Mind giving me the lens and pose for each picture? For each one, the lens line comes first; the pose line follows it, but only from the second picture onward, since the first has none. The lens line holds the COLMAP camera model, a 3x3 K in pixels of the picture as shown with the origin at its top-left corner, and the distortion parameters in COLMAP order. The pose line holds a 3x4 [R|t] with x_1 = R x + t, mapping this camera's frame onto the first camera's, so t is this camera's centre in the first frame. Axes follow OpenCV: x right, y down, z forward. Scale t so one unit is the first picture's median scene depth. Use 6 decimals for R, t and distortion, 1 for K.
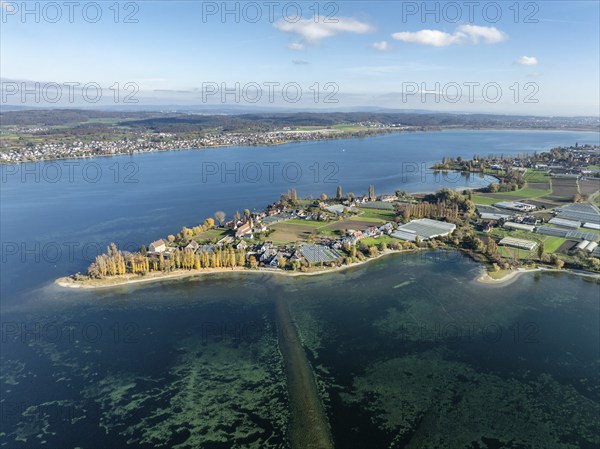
lens RADIAL K [[419.5, 0, 299.4], [0, 419.5, 224.8], [0, 0, 1]] dist [-0.048390, 0.017321]
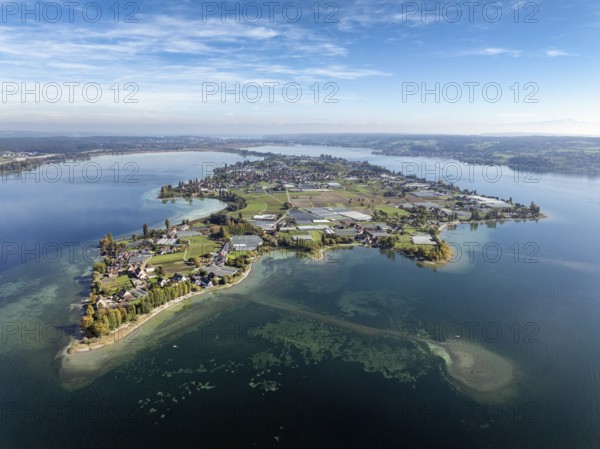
lens RADIAL K [[419.5, 0, 300.0], [0, 419.5, 224.2], [0, 0, 1]] dist [-0.048390, 0.017321]
pose [[0.632695, -0.159690, 0.757757, -0.901049], [0.192021, 0.980300, 0.046259, -0.108570], [-0.750216, 0.116237, 0.650895, -0.147172]]
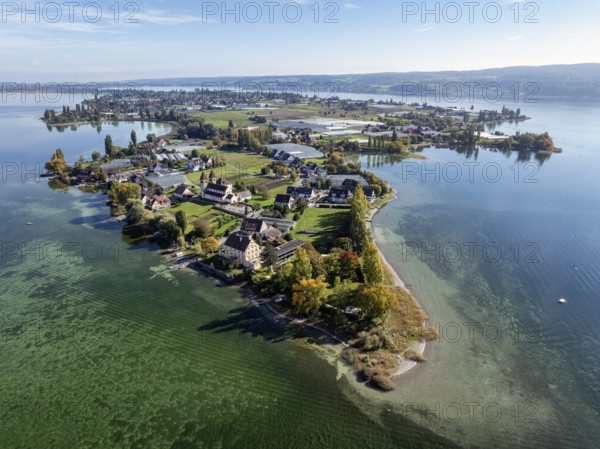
lens RADIAL K [[419.5, 0, 302.7], [0, 419.5, 227.0], [0, 0, 1]] dist [-0.048390, 0.017321]
pose [[0.295931, -0.314225, 0.902046, -0.809752], [0.247534, 0.937312, 0.245302, -0.069995], [-0.922579, 0.150694, 0.355161, 0.864911]]
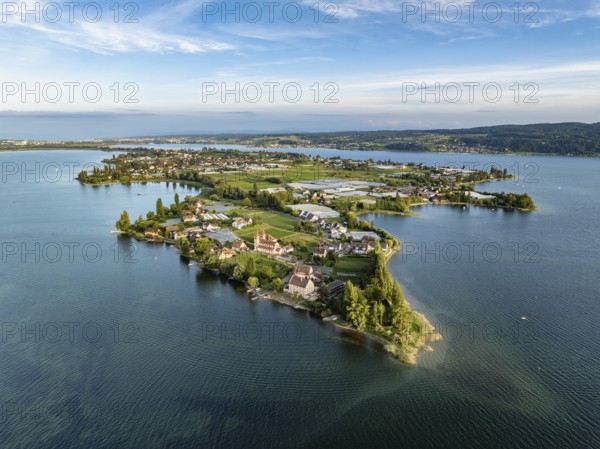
lens RADIAL K [[419.5, 0, 301.2], [0, 419.5, 223.8], [0, 0, 1]] dist [-0.048390, 0.017321]
pose [[0.293110, -0.193956, 0.936198, -1.033762], [0.250299, 0.960621, 0.120651, -0.129280], [-0.922733, 0.198966, 0.330115, 0.858260]]
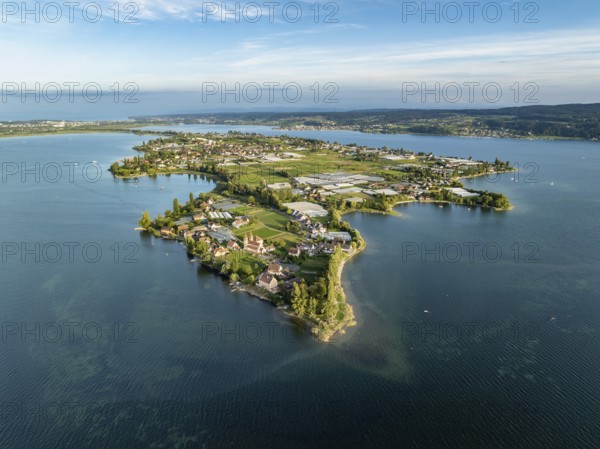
lens RADIAL K [[419.5, 0, 300.8], [0, 419.5, 221.8], [0, 0, 1]] dist [-0.048390, 0.017321]
pose [[0.360350, -0.236053, 0.902456, -1.190494], [0.249802, 0.956537, 0.150453, -0.197644], [-0.898747, 0.171220, 0.403655, 0.637200]]
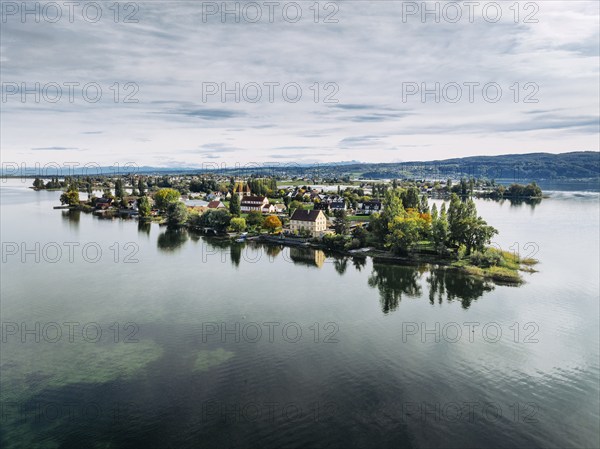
lens RADIAL K [[419.5, 0, 302.3], [0, 419.5, 226.2], [0, 0, 1]] dist [-0.048390, 0.017321]
pose [[0.229975, -0.115452, 0.966324, -0.870221], [0.252613, 0.965986, 0.055292, 0.034321], [-0.939839, 0.231391, 0.251318, 0.996912]]
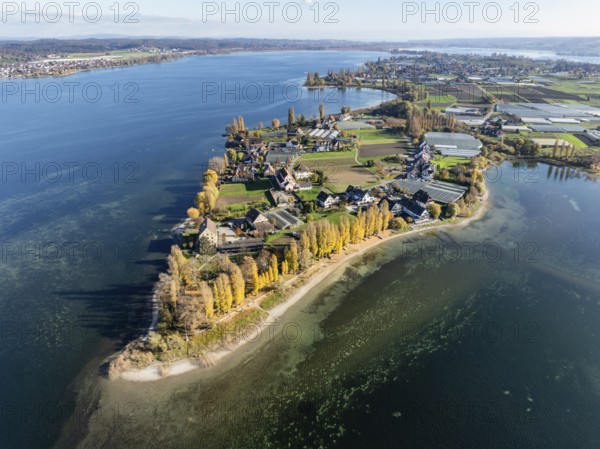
lens RADIAL K [[419.5, 0, 297.7], [0, 419.5, 220.8], [0, 0, 1]] dist [-0.048390, 0.017321]
pose [[0.844130, -0.216785, 0.490356, -0.561704], [0.142861, 0.972488, 0.184005, -0.048077], [-0.516755, -0.085272, 0.851876, 0.549300]]
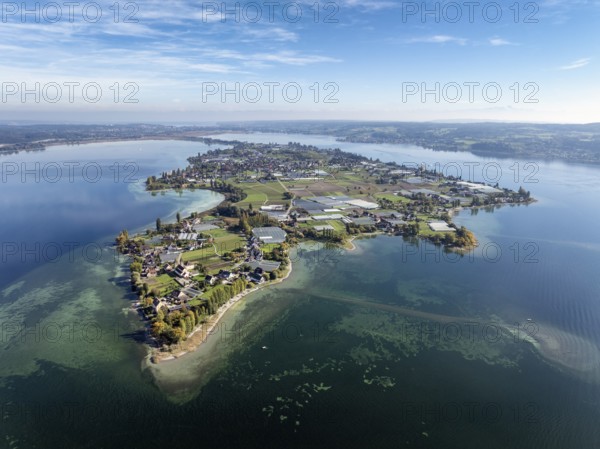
lens RADIAL K [[419.5, 0, 301.5], [0, 419.5, 231.6], [0, 0, 1]] dist [-0.048390, 0.017321]
pose [[0.537556, -0.212948, 0.815896, -1.061126], [0.210846, 0.970795, 0.114460, -0.182919], [-0.816442, 0.110500, 0.566756, 0.128647]]
